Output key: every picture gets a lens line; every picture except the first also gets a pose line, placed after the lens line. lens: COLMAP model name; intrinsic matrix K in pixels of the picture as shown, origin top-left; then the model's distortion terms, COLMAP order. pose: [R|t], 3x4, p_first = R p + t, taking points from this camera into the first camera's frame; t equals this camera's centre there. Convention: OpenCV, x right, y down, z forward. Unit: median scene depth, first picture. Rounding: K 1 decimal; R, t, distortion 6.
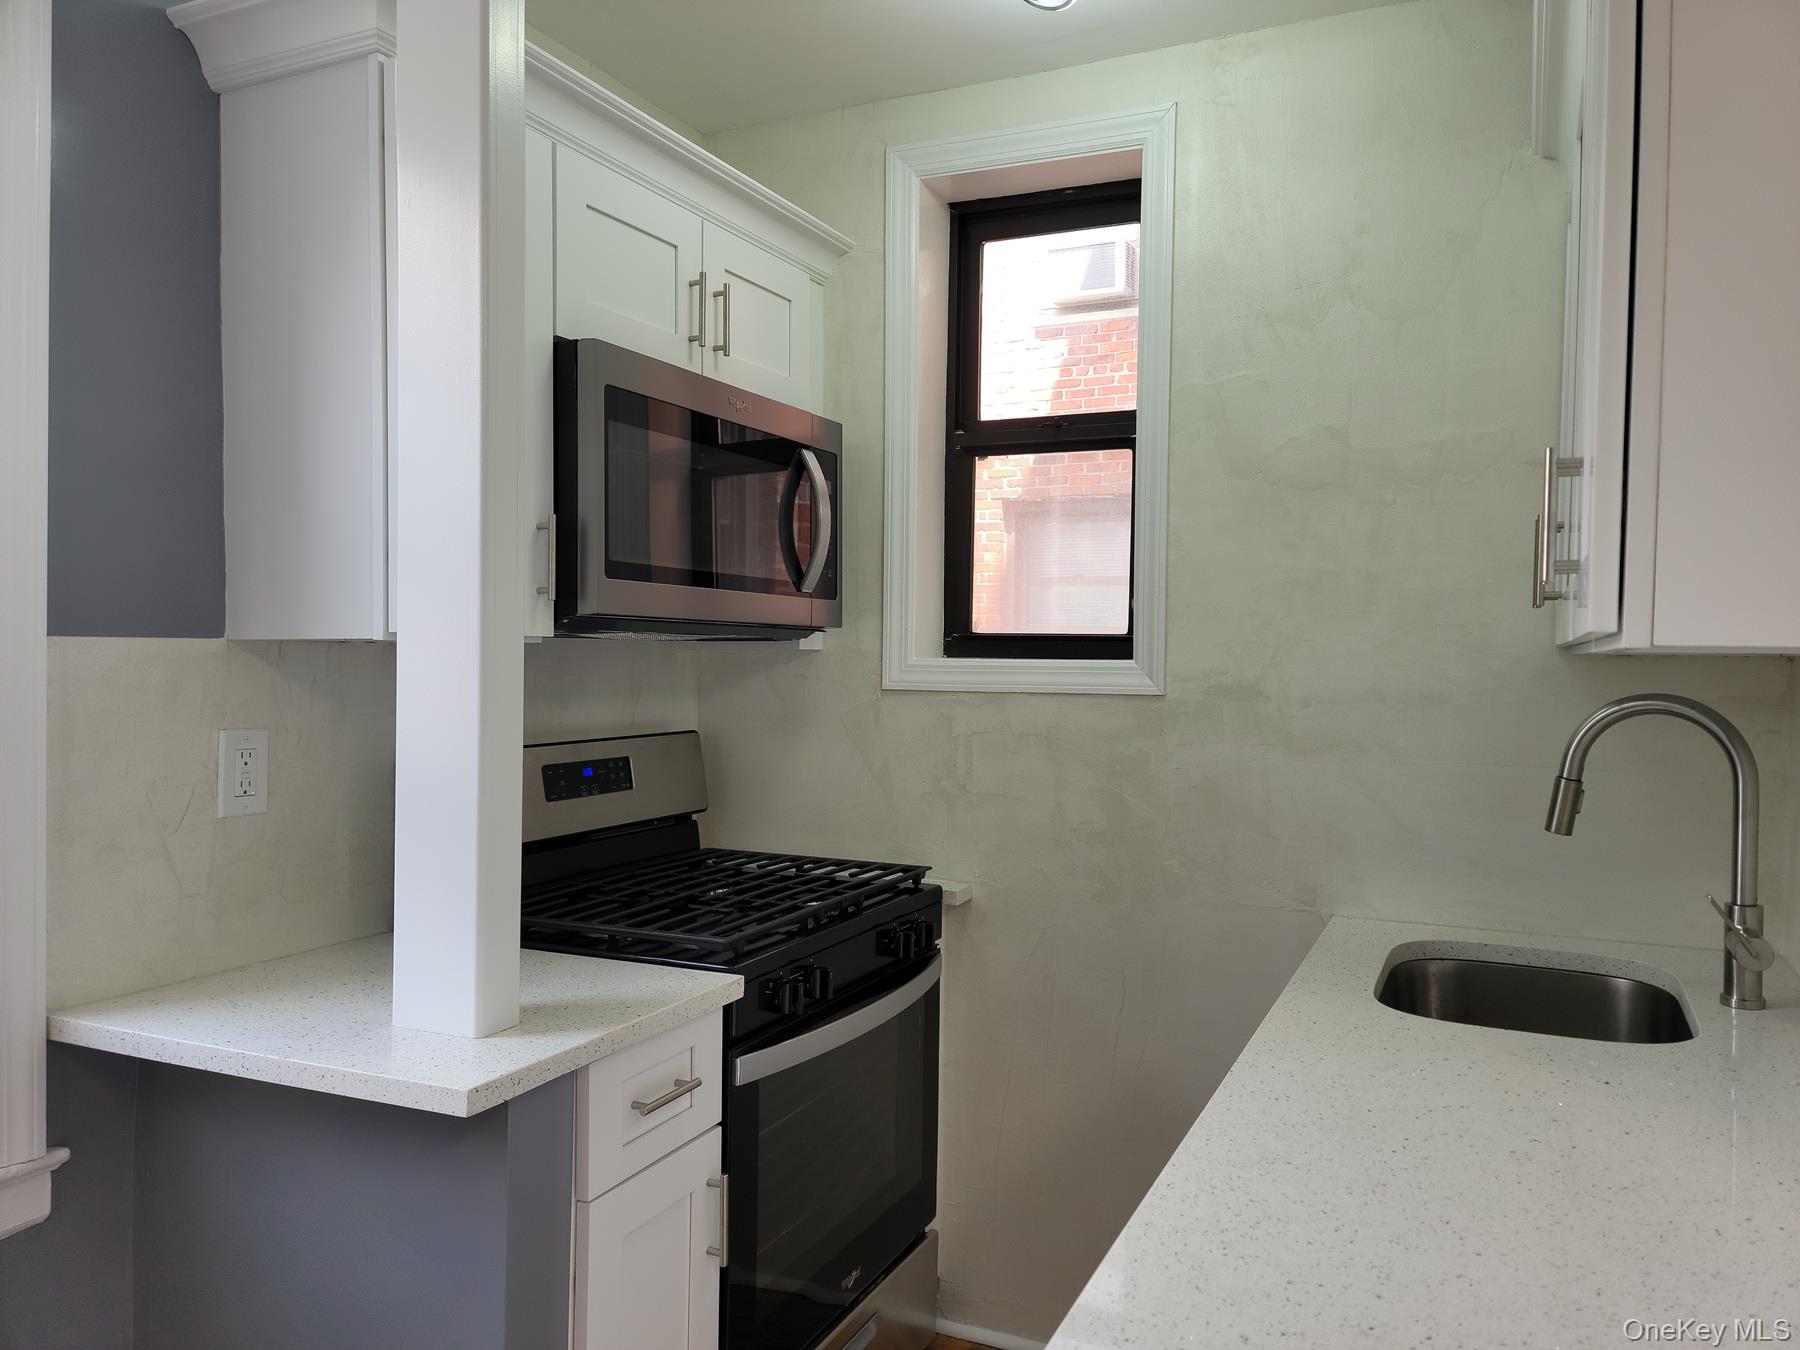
lens RADIAL K [[1323.7, 0, 920.9], [0, 1323.7, 673.9], [0, 0, 1]] dist [0.054526, -0.004472]
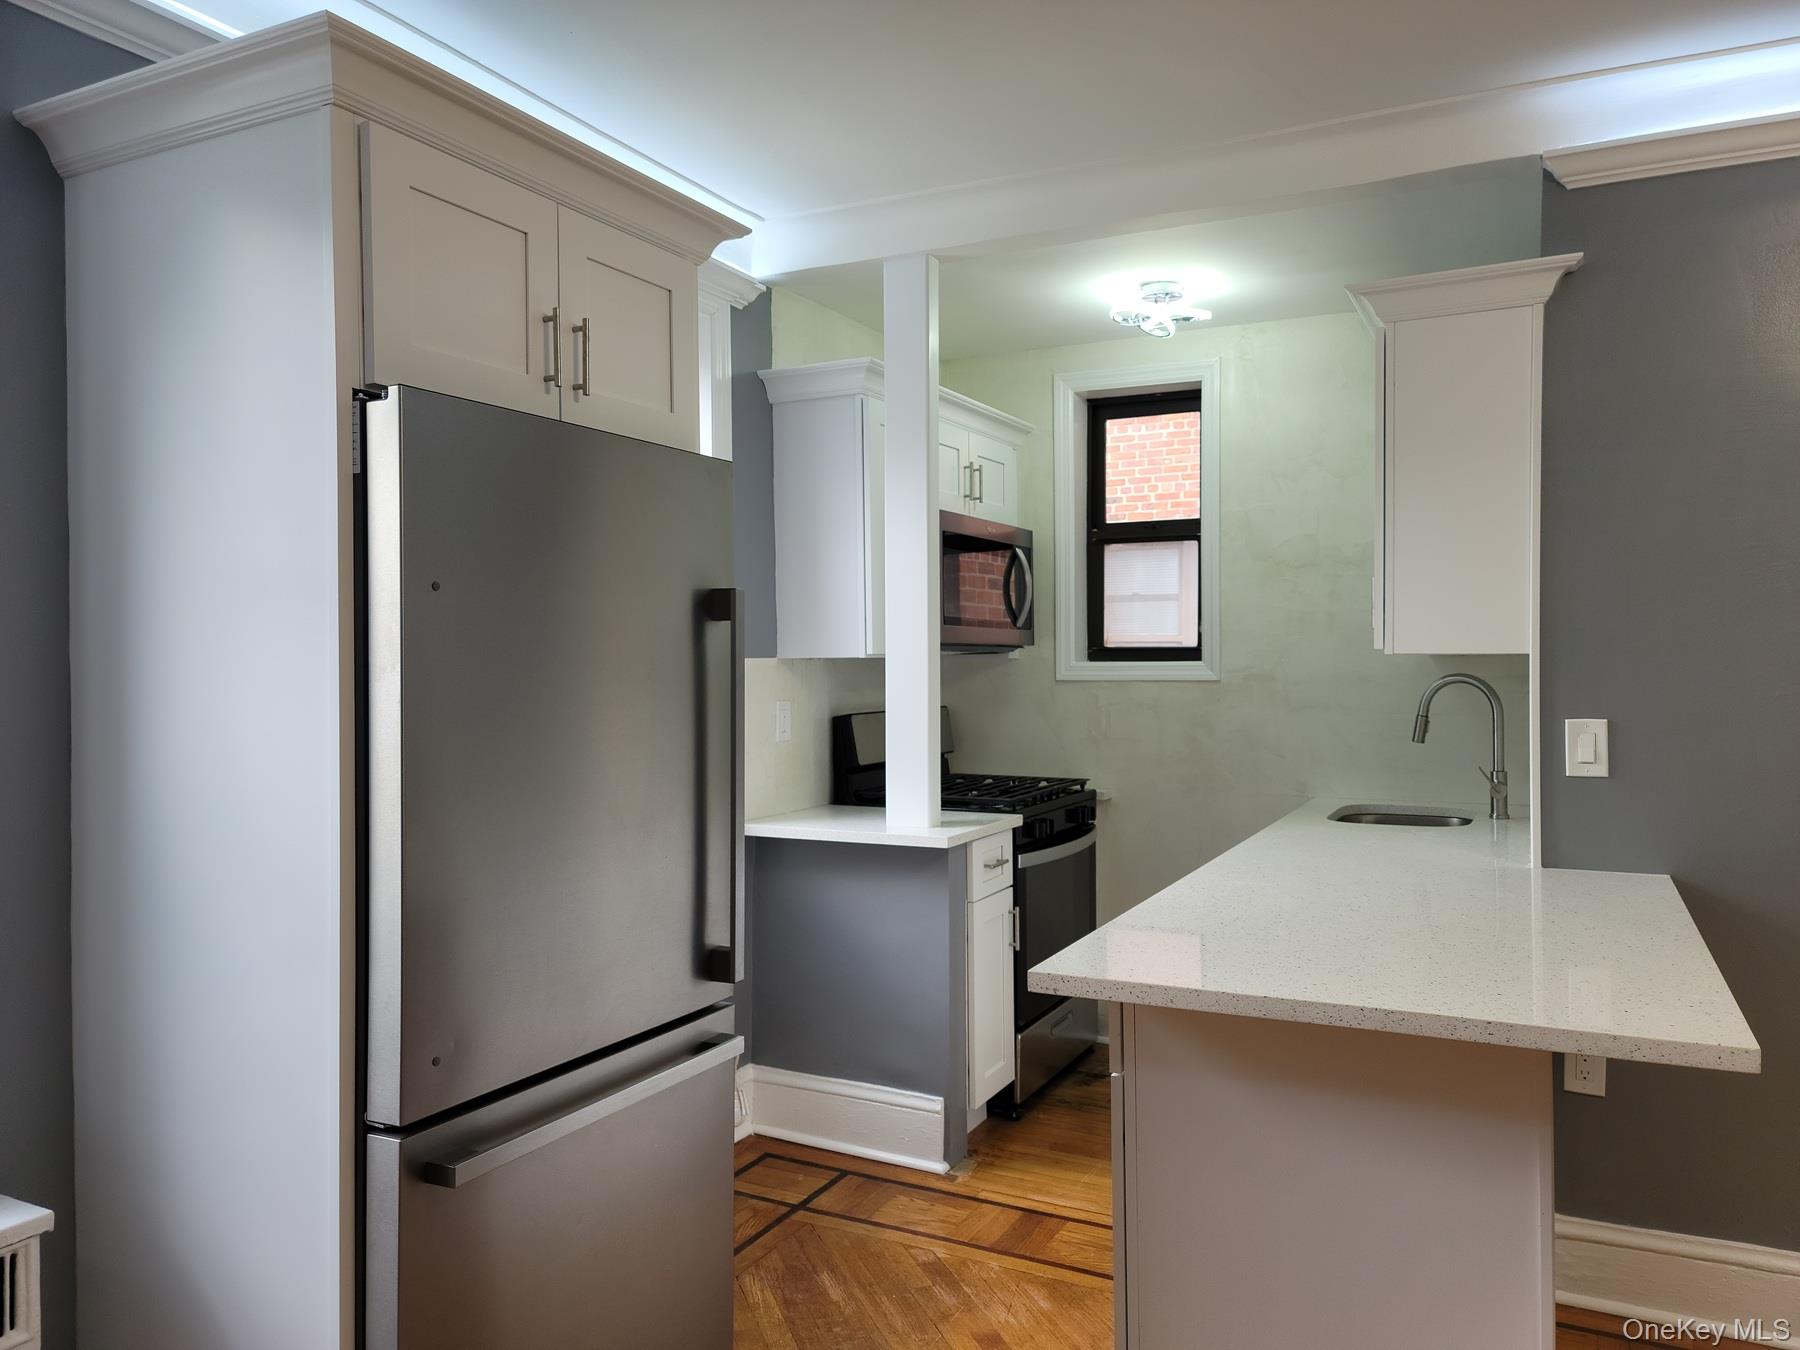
lens RADIAL K [[1331.6, 0, 900.0], [0, 1331.6, 675.0], [0, 0, 1]] dist [0.048186, -0.002439]
pose [[0.999140, -0.016221, -0.038169, -0.191311], [0.016068, 0.999862, -0.004314, 0.009981], [0.038234, 0.003697, 0.999262, -0.876002]]
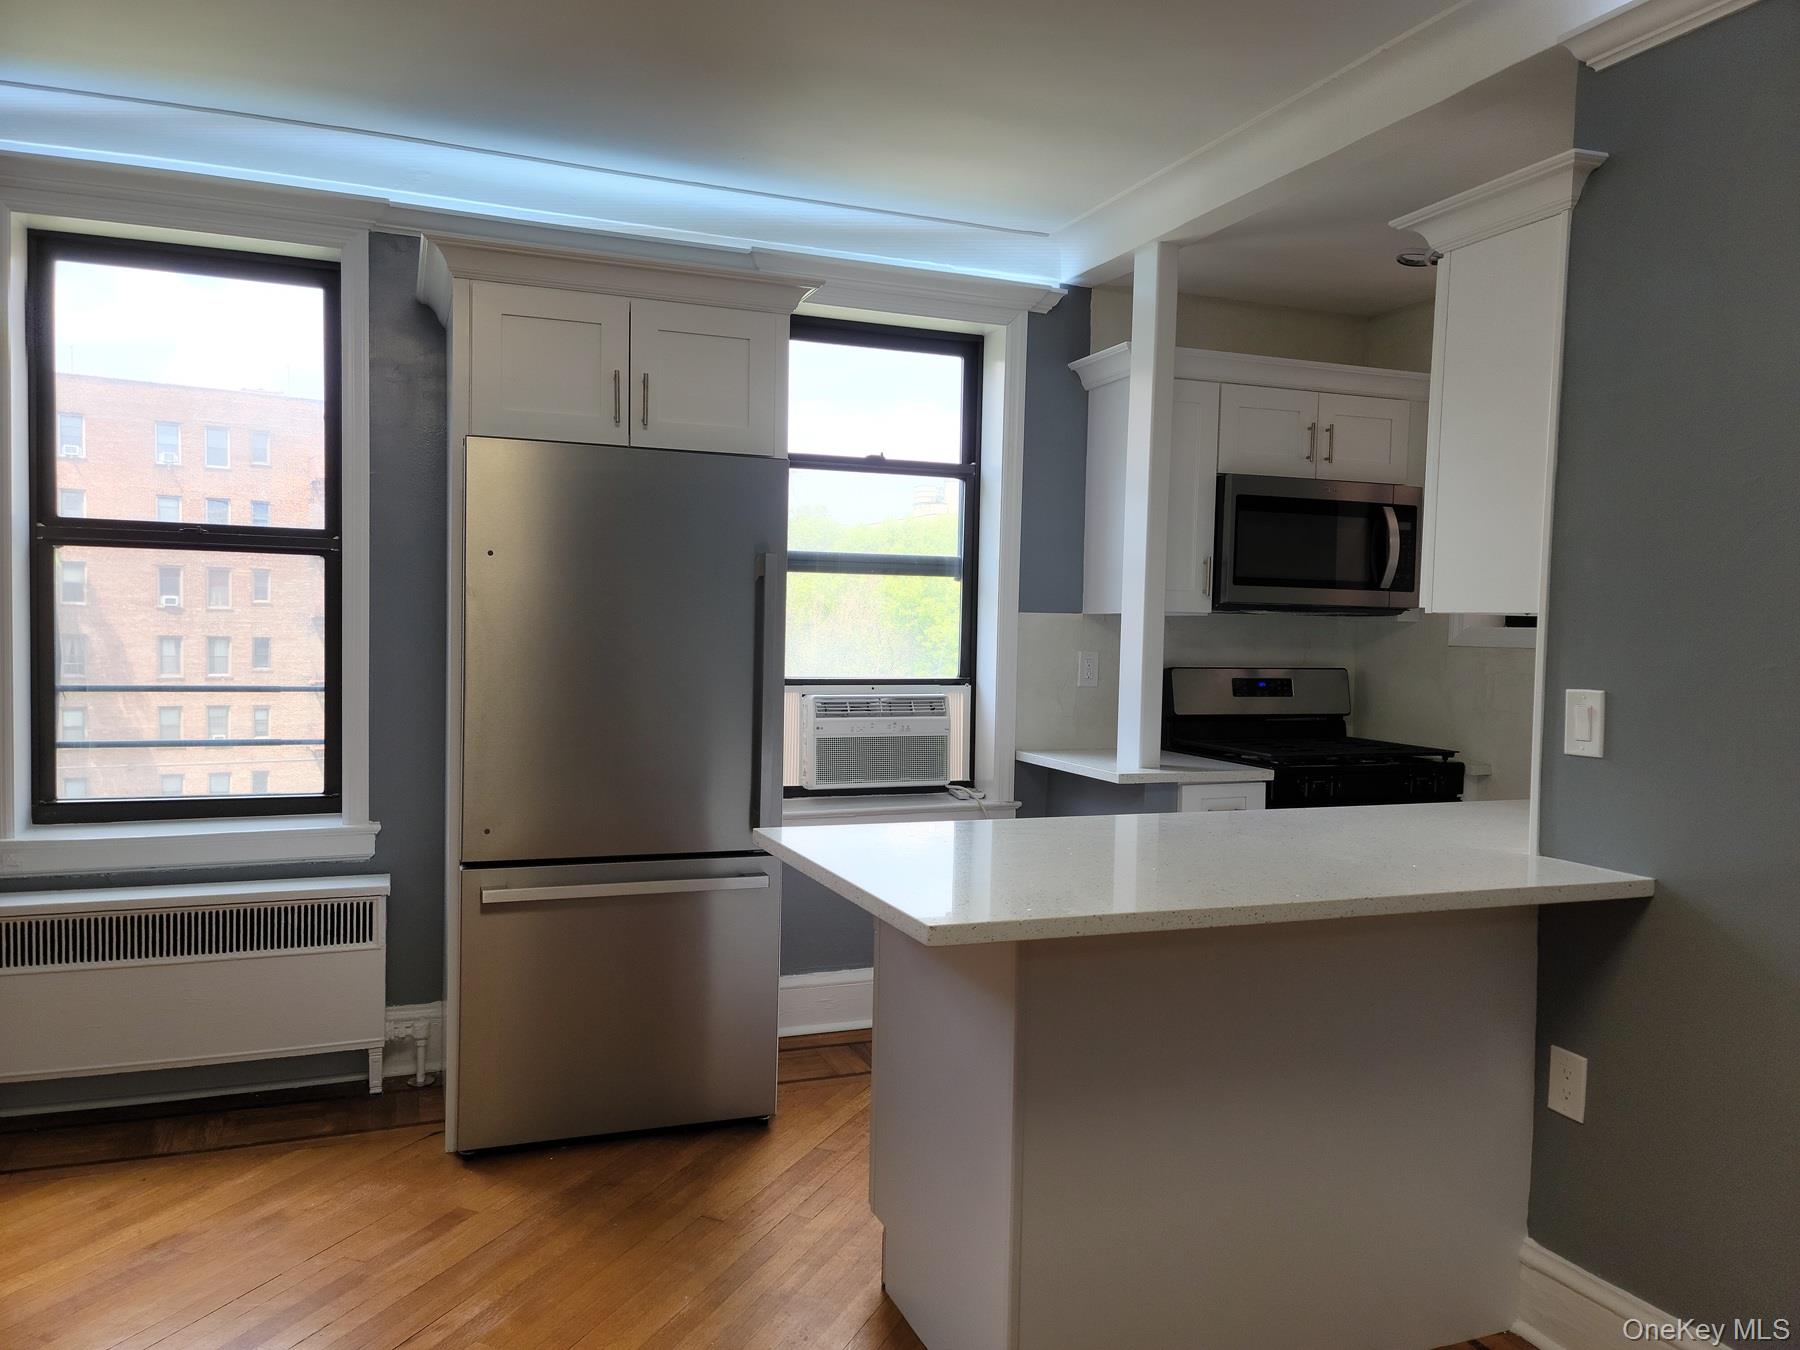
lens RADIAL K [[1310.5, 0, 885.4], [0, 1310.5, 688.4], [0, 0, 1]] dist [0.083068, -0.079297]
pose [[0.710061, 0.039602, -0.703026, 0.726306], [-0.024454, 0.999202, 0.031588, 0.034075], [0.703716, -0.005238, 0.710462, -0.759197]]
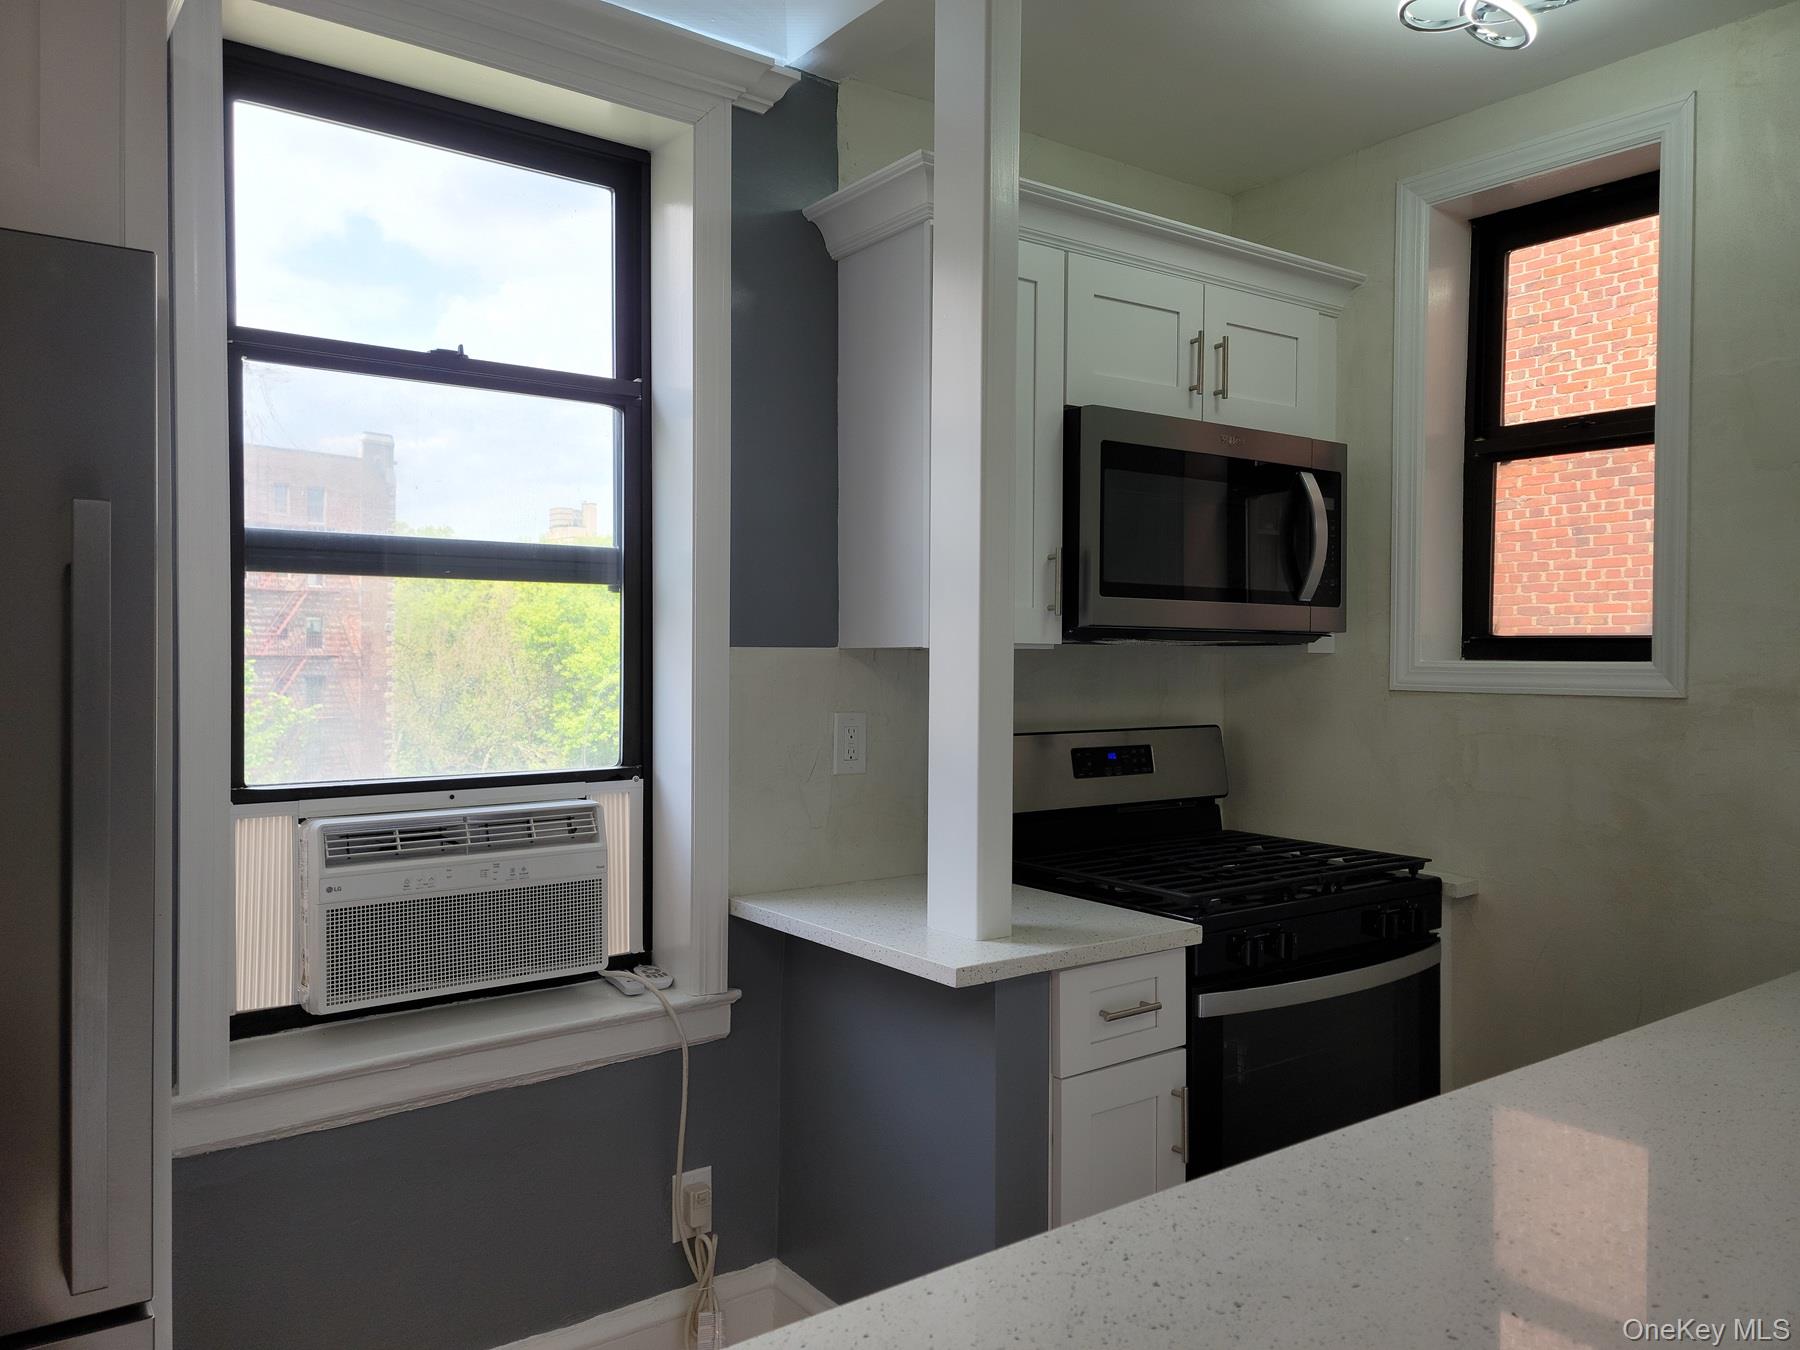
lens RADIAL K [[1320.6, 0, 889.7], [0, 1320.6, 672.7], [0, 0, 1]] dist [0.053029, -0.001044]
pose [[0.872656, 0.001970, -0.488331, 0.162772], [-0.004320, 0.999984, -0.003685, 0.003842], [0.488316, 0.005325, 0.872651, -0.145253]]
